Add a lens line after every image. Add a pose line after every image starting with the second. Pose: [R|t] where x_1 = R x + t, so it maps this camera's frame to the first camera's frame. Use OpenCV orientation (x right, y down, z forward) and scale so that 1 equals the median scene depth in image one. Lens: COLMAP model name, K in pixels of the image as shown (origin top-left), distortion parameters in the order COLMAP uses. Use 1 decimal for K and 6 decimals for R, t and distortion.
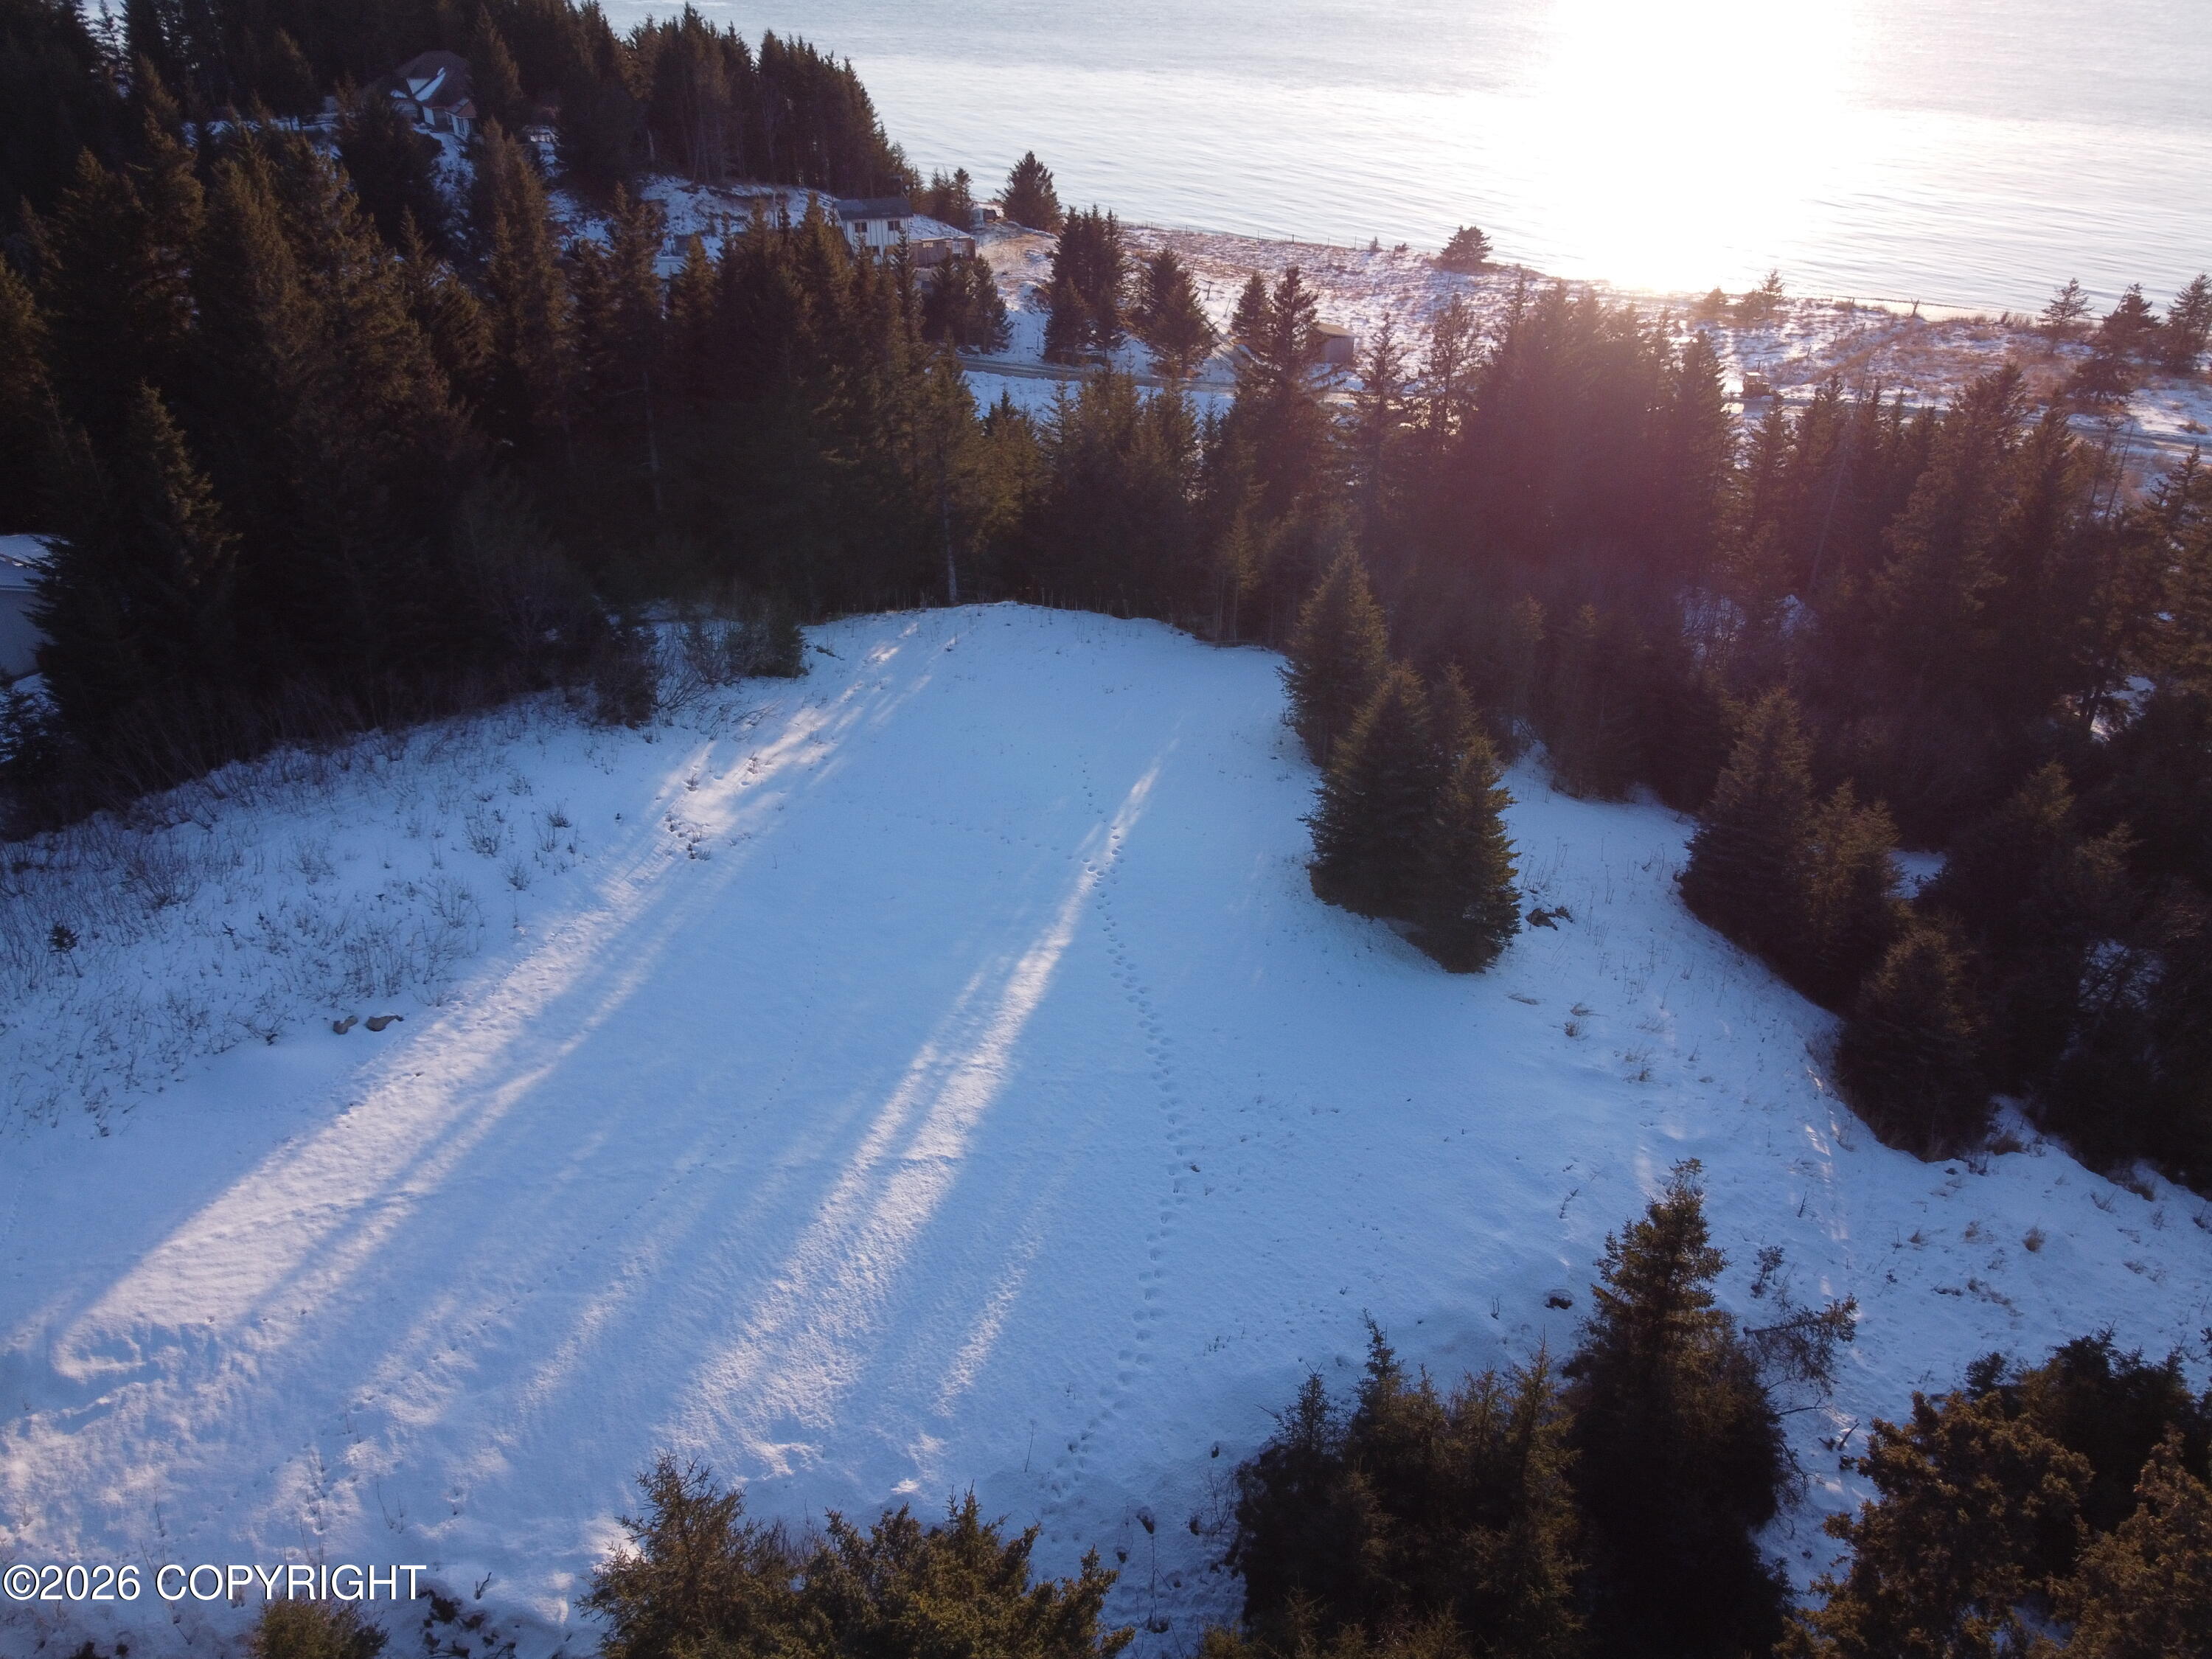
lens RADIAL K [[1677.7, 0, 1104.6], [0, 1677.7, 836.1], [0, 0, 1]] dist [0.000131, 0.004664]
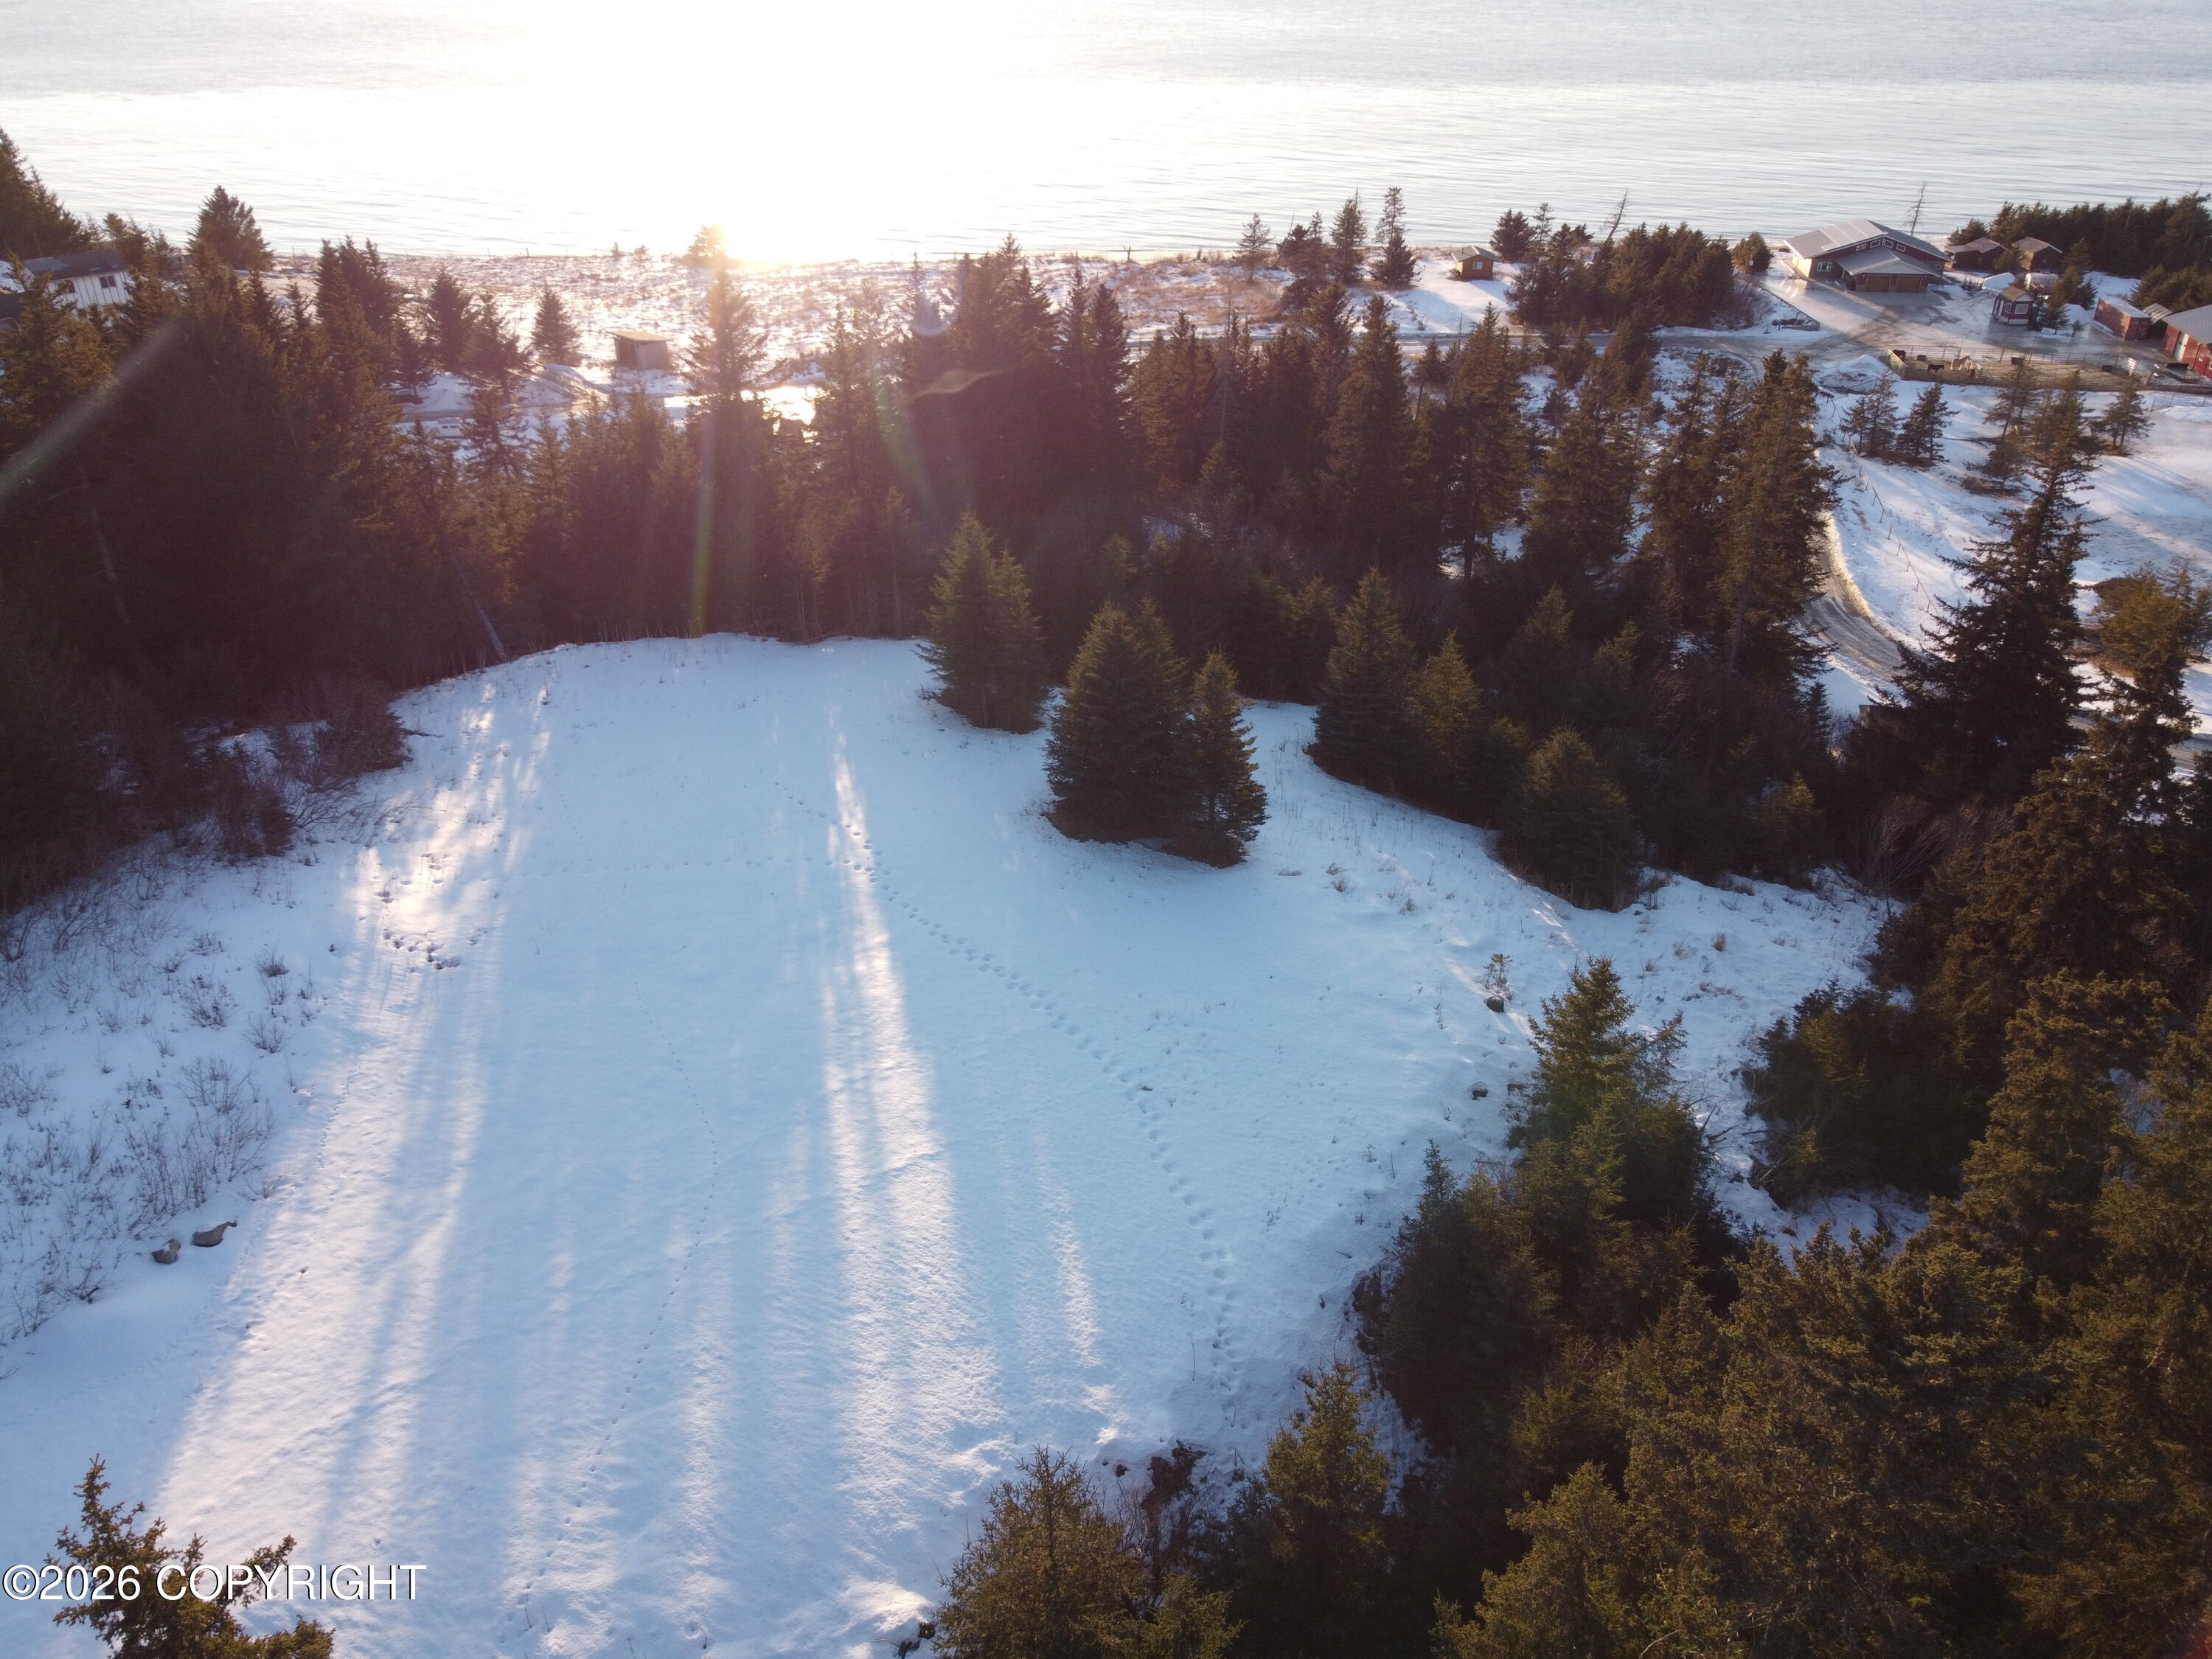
lens RADIAL K [[1677.7, 0, 1102.1], [0, 1677.7, 827.0], [0, 0, 1]] dist [0.000131, 0.004664]
pose [[0.879643, -0.244570, 0.407939, -0.287333], [0.245414, 0.968066, 0.051190, -0.019797], [-0.407432, 0.055085, 0.911573, 0.020543]]
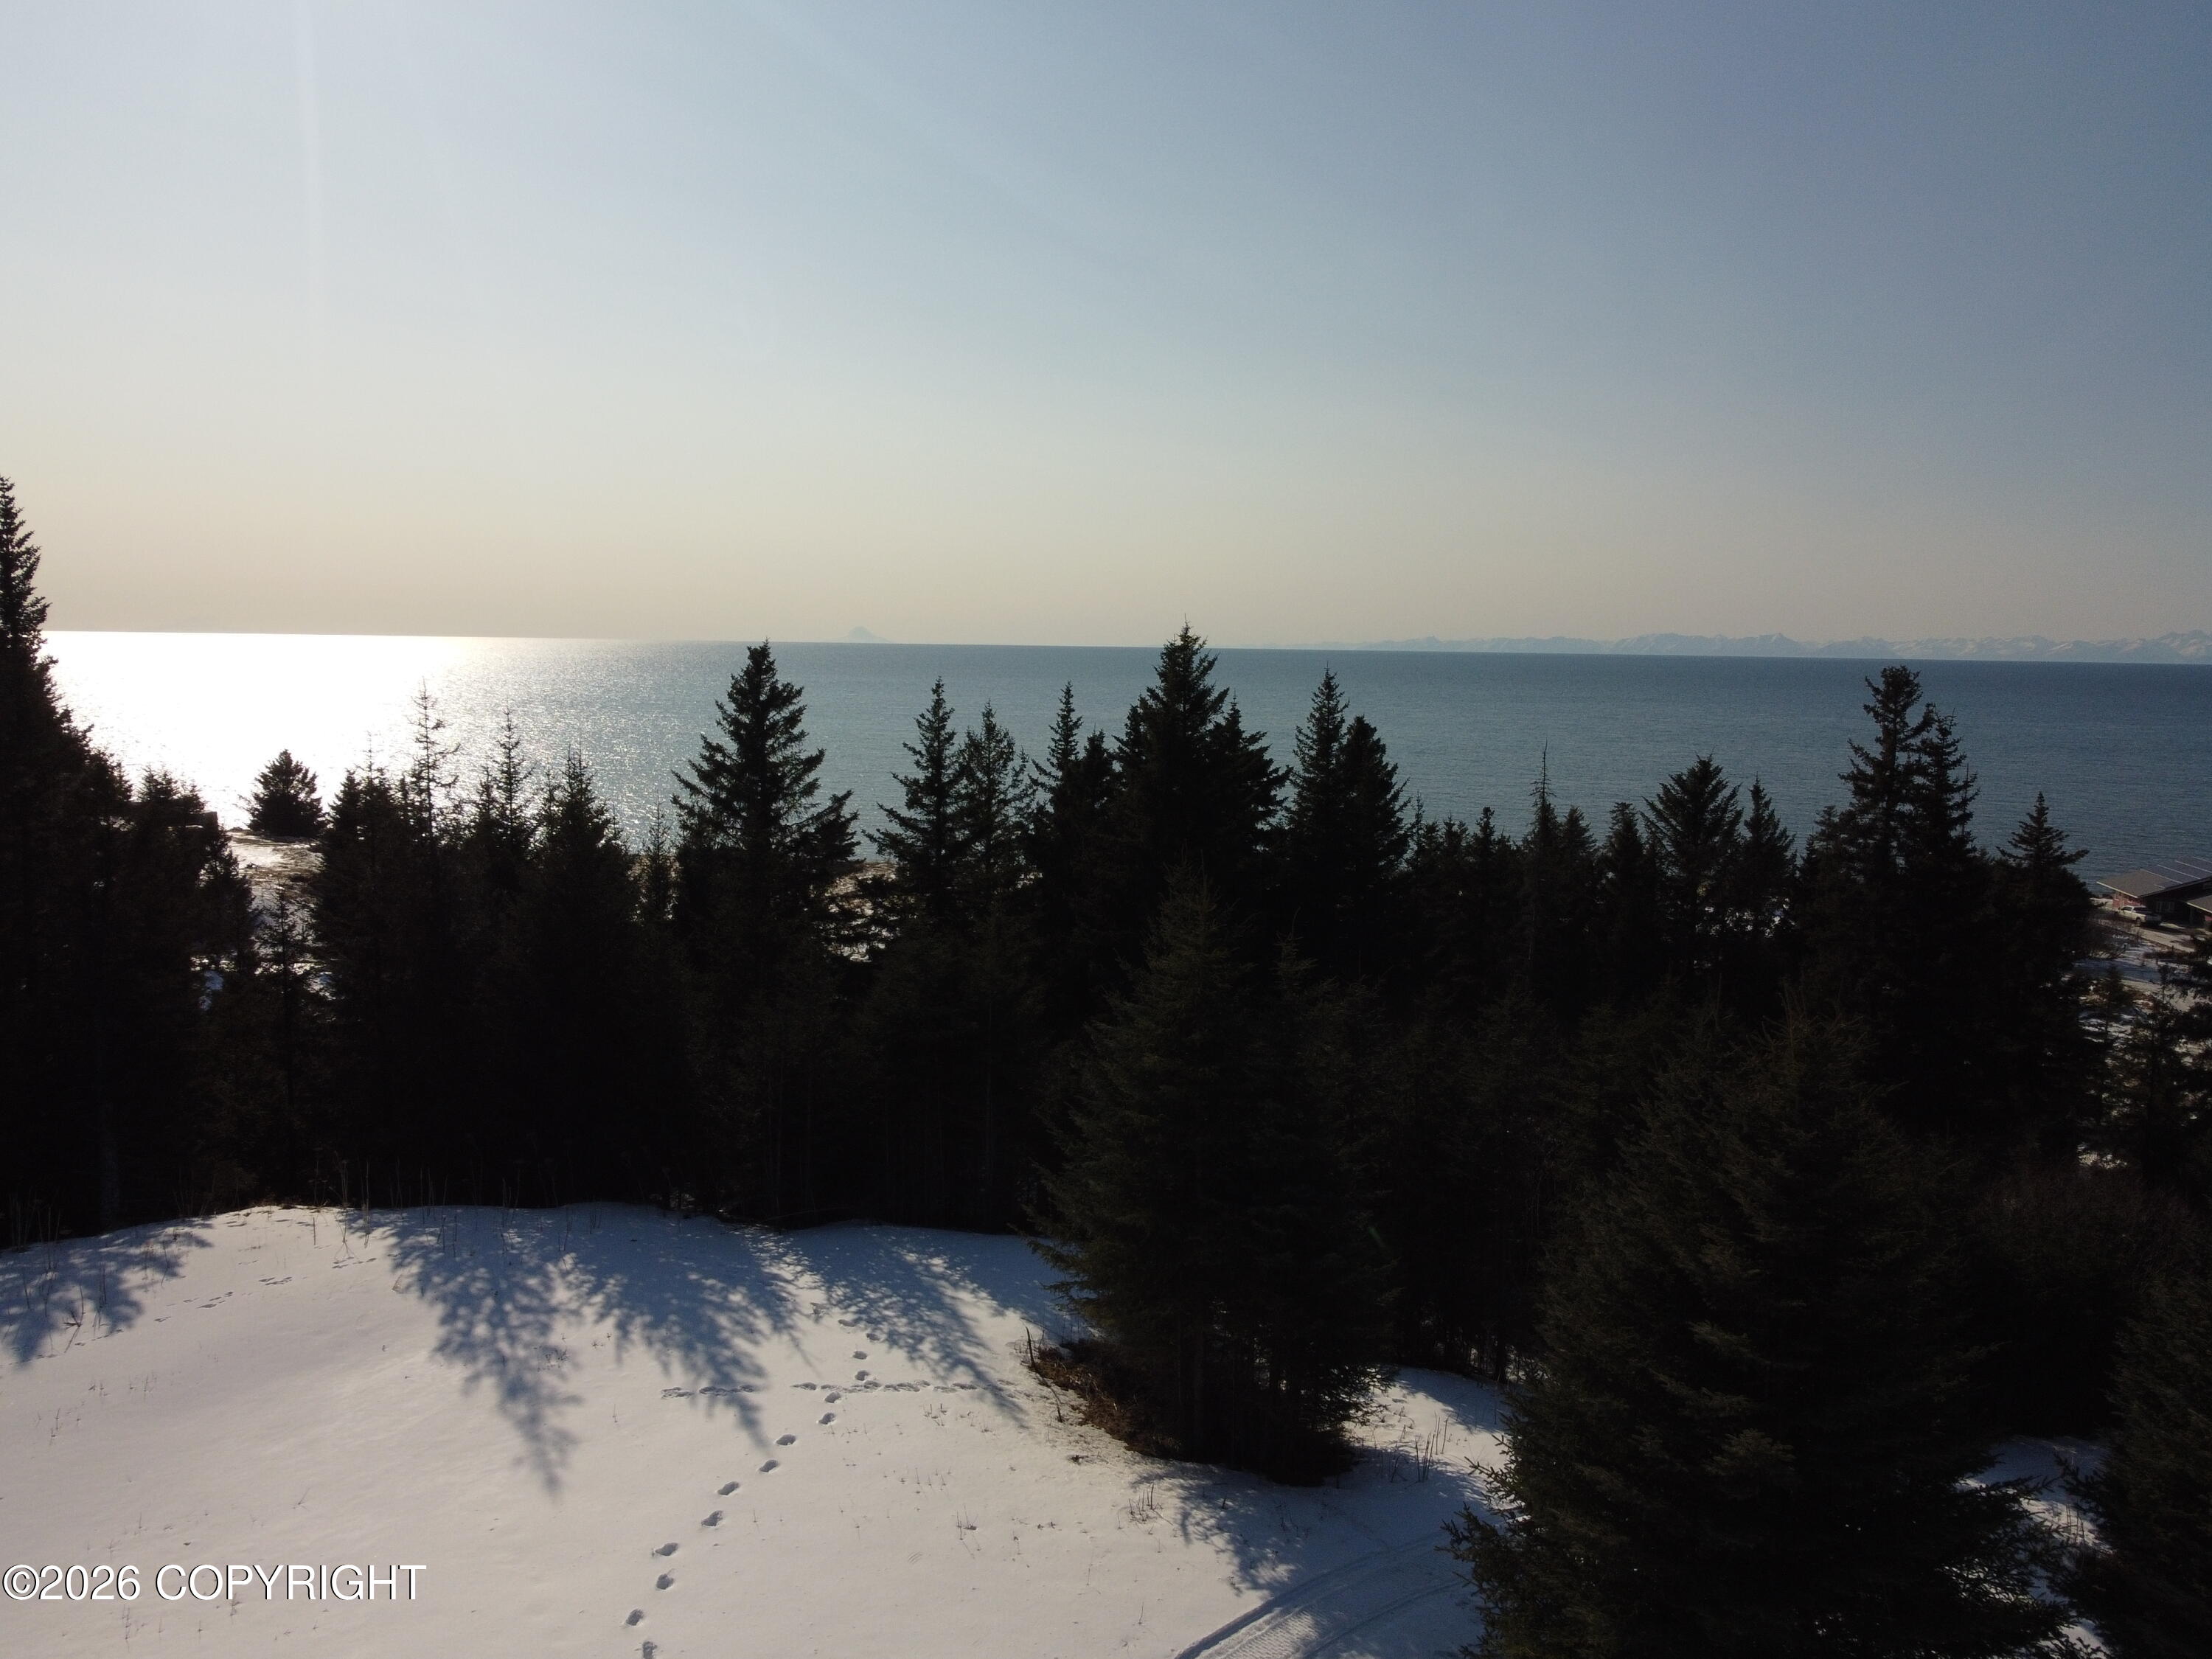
lens RADIAL K [[1677.7, 0, 1112.4], [0, 1677.7, 845.6], [0, 0, 1]] dist [0.000131, 0.004664]
pose [[0.913110, -0.038328, 0.405909, -0.039555], [0.193195, 0.917381, -0.347976, -0.044167], [-0.359035, 0.396160, 0.845074, 0.733938]]
